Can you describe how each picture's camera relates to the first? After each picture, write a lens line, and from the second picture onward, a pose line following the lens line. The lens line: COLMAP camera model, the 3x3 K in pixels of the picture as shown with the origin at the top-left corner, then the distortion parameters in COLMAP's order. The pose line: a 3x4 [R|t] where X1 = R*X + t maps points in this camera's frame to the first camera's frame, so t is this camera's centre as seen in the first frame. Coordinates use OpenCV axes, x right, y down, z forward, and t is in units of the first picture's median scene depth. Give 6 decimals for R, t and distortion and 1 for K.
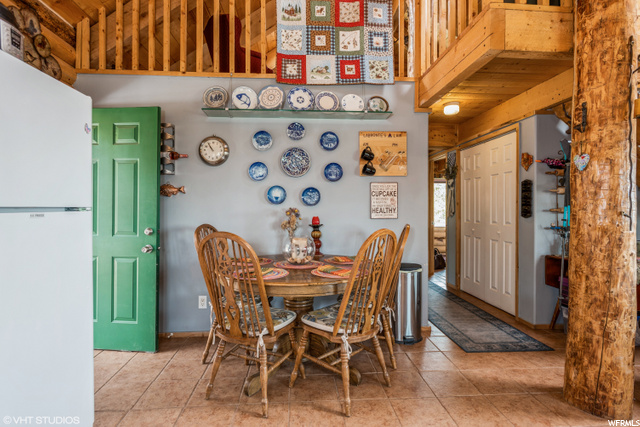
lens RADIAL K [[312.6, 0, 318.6], [0, 312.6, 208.7], [0, 0, 1]] dist [0.000540, -0.001639]
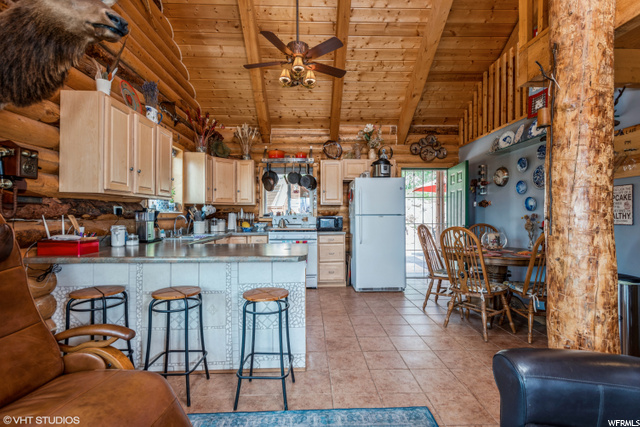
lens RADIAL K [[310.2, 0, 318.1], [0, 310.2, 214.5], [0, 0, 1]] dist [0.001726, 0.000108]
pose [[-0.029552, -0.003720, -0.999556, 1.199898], [0.006264, 0.999973, -0.003906, -0.000186], [0.999544, -0.006376, -0.029528, 0.146165]]
